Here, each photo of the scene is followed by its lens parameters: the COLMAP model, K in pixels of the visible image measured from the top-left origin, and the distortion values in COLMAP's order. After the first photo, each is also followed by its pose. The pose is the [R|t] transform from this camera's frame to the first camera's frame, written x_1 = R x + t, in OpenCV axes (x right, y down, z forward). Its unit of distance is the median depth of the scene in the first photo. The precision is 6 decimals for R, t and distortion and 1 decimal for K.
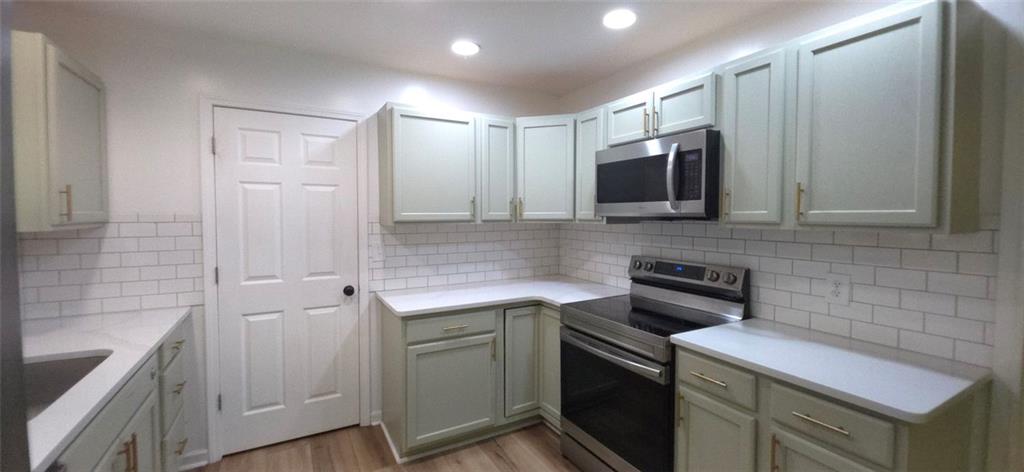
lens RADIAL K [[405.1, 0, 511.9], [0, 405.1, 229.6], [0, 0, 1]] dist [0.000658, 0.000051]
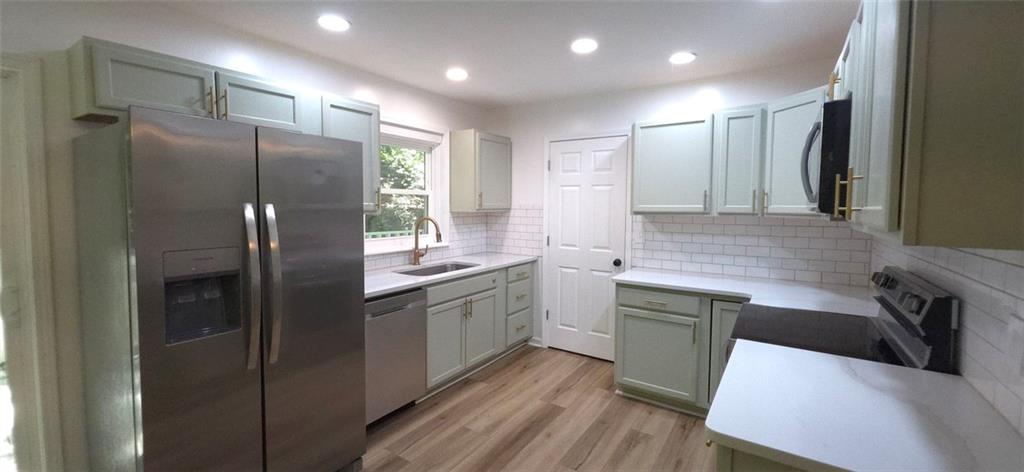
lens RADIAL K [[405.1, 0, 508.9], [0, 405.1, 230.9], [0, 0, 1]] dist [0.000658, 0.000051]
pose [[0.445252, 0.063403, -0.893158, 0.676945], [-0.040631, 0.997893, 0.050583, -0.008787], [0.894483, 0.013768, 0.446890, 0.075083]]
